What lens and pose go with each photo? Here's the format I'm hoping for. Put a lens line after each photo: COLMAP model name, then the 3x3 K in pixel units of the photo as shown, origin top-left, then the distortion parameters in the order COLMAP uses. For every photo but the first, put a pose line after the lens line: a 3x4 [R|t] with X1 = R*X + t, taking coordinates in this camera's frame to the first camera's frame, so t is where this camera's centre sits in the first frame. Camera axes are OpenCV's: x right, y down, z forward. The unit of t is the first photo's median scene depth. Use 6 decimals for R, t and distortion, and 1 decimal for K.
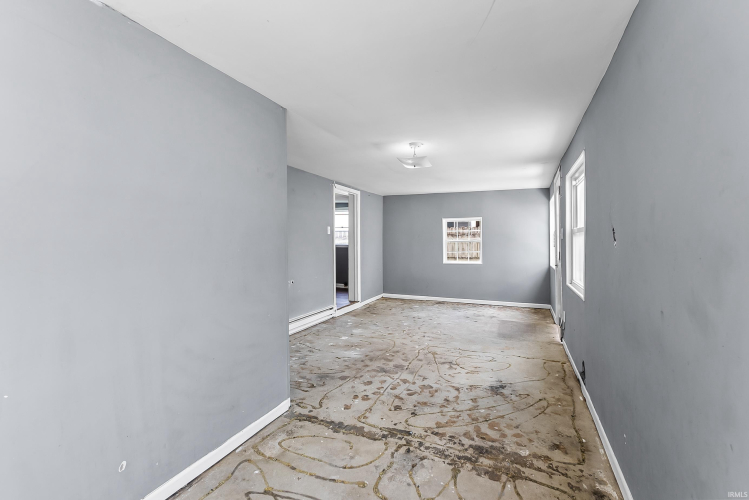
lens RADIAL K [[321.4, 0, 374.5], [0, 321.4, 250.0], [0, 0, 1]] dist [-0.000594, 0.000417]
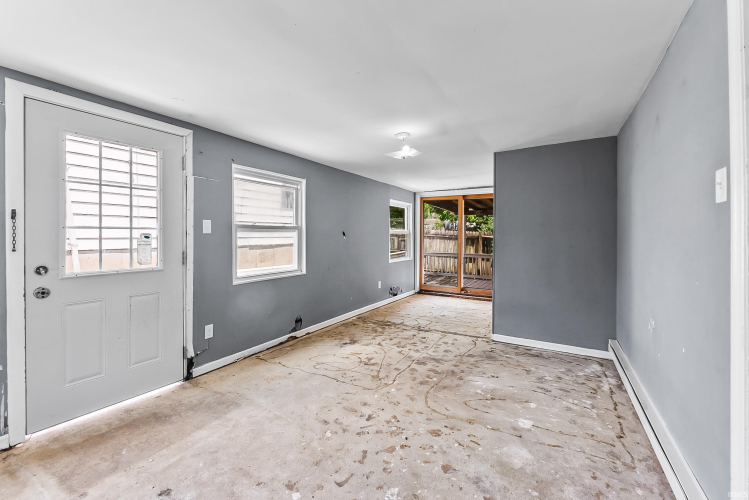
lens RADIAL K [[321.4, 0, 374.5], [0, 321.4, 250.0], [0, 0, 1]] dist [-0.000594, 0.000417]
pose [[-0.995792, -0.002043, 0.091617, 0.133663], [0.004086, 0.997767, 0.066663, -0.051479], [-0.091548, 0.066757, -0.993560, 2.034716]]
